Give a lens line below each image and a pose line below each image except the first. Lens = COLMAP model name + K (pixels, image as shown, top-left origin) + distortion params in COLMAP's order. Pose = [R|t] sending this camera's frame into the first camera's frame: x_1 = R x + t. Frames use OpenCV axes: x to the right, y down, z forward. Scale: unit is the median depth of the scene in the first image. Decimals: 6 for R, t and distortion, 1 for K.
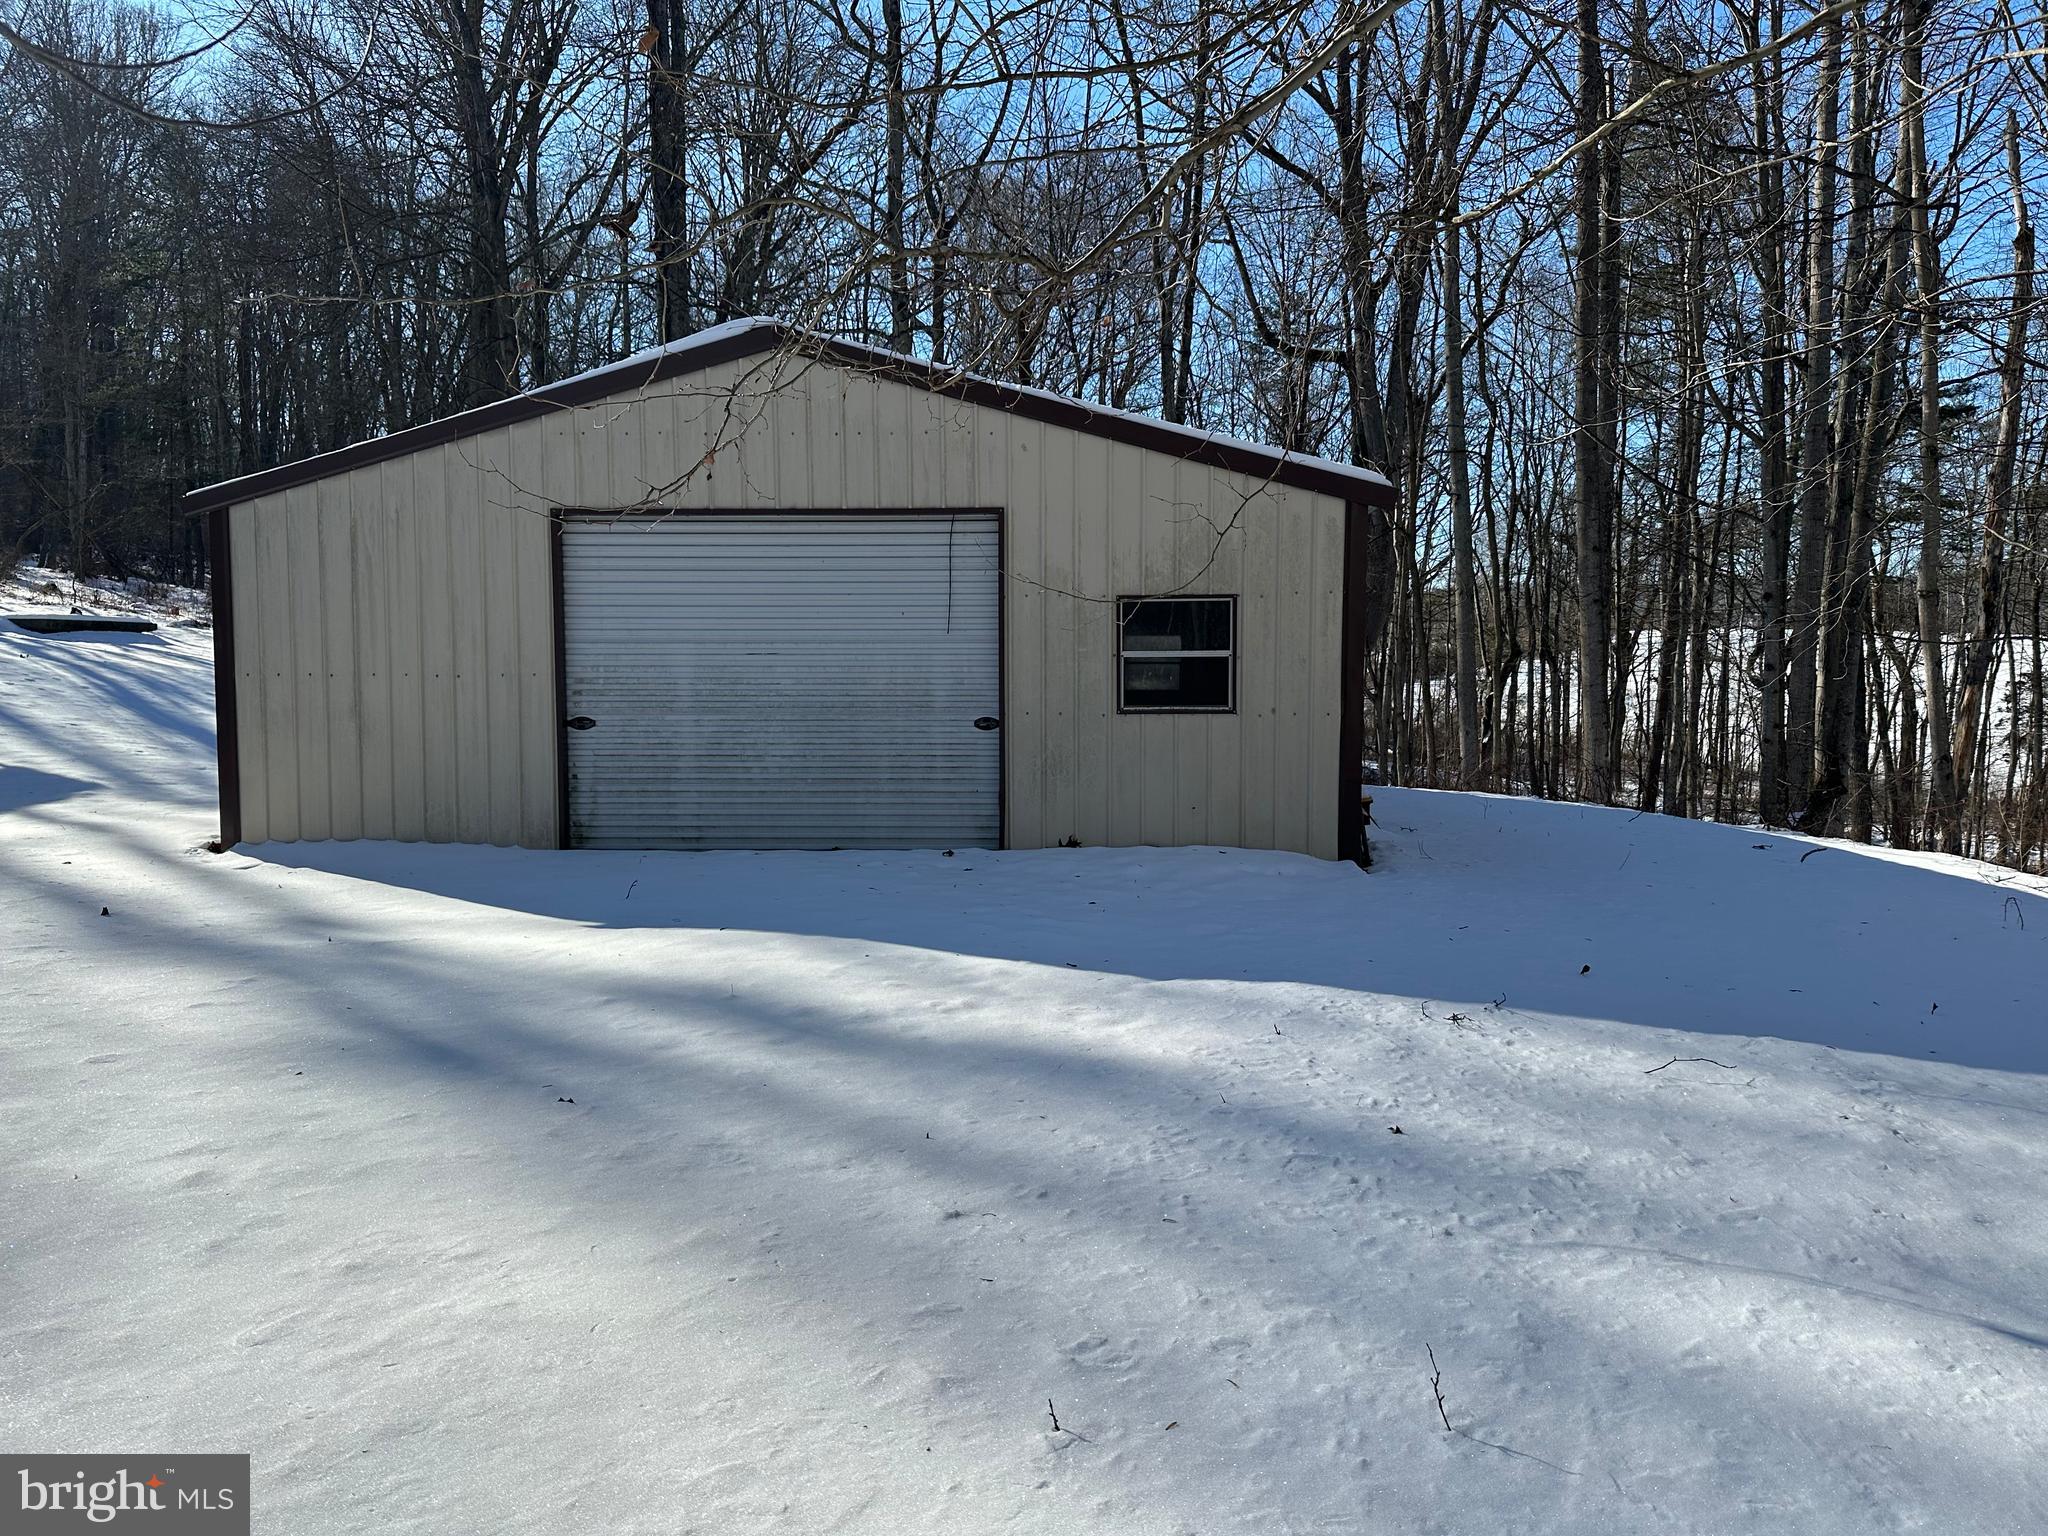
lens RADIAL K [[1422.2, 0, 1033.1], [0, 1422.2, 778.4], [0, 0, 1]] dist [0.047394, -0.040912]
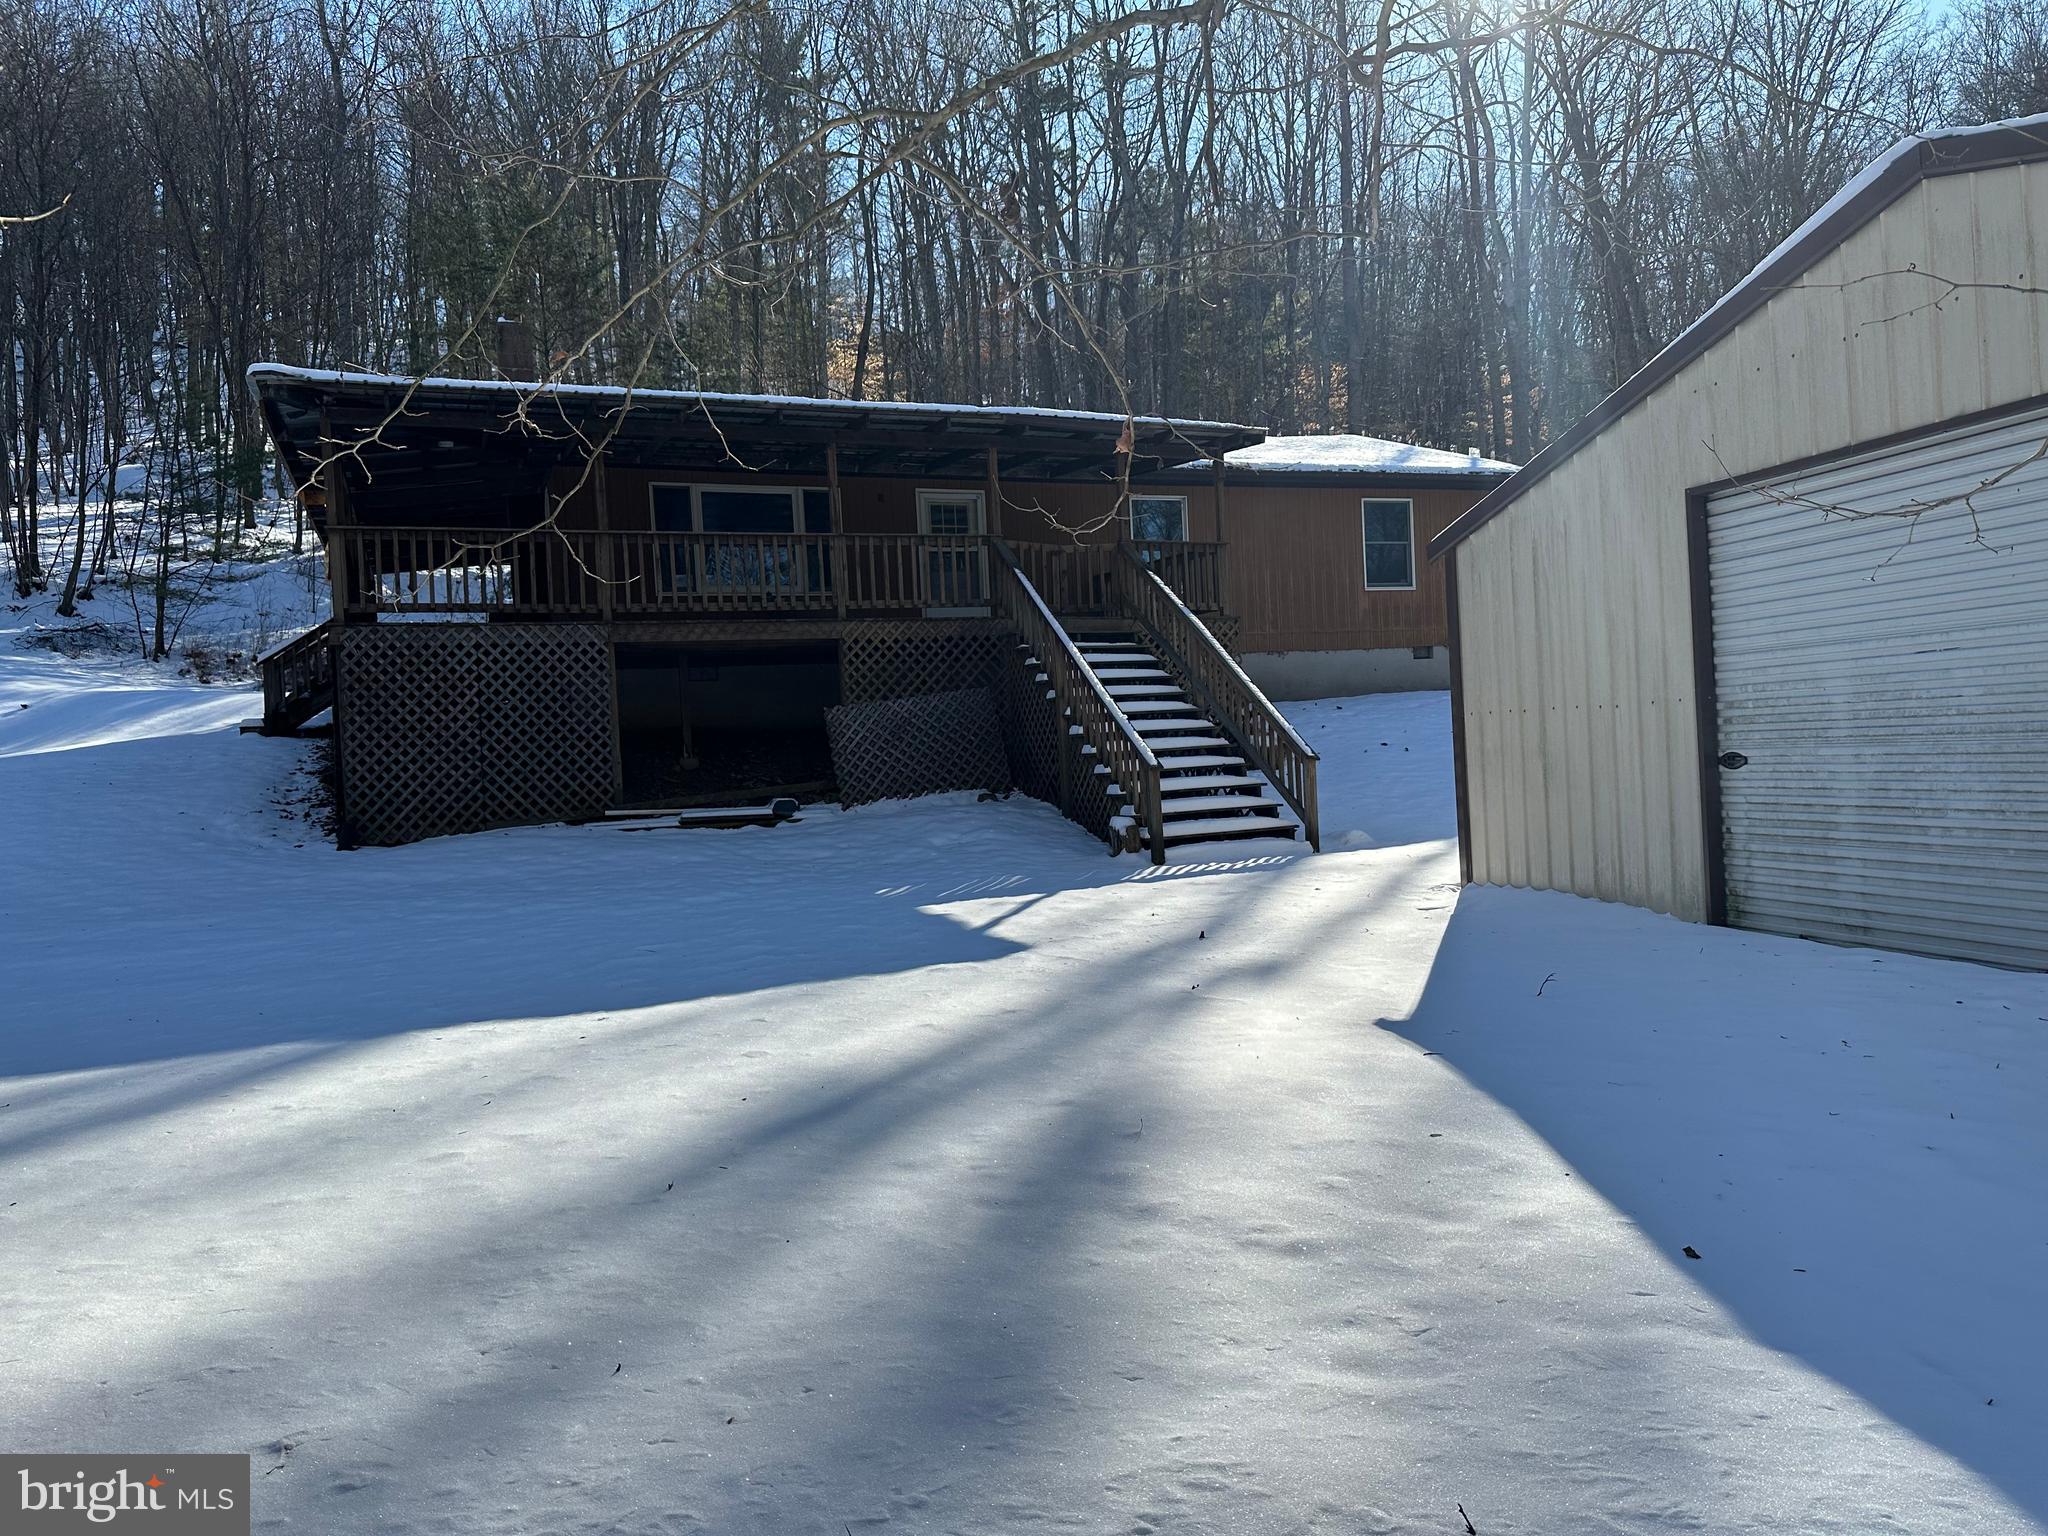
lens RADIAL K [[1422.2, 0, 1025.7], [0, 1422.2, 758.4], [0, 0, 1]] dist [0.047394, -0.040912]
pose [[0.314773, -0.009103, -0.949123, 0.459556], [-0.015715, 0.999767, -0.014801, -0.035659], [0.949037, 0.019575, 0.314557, 0.635276]]
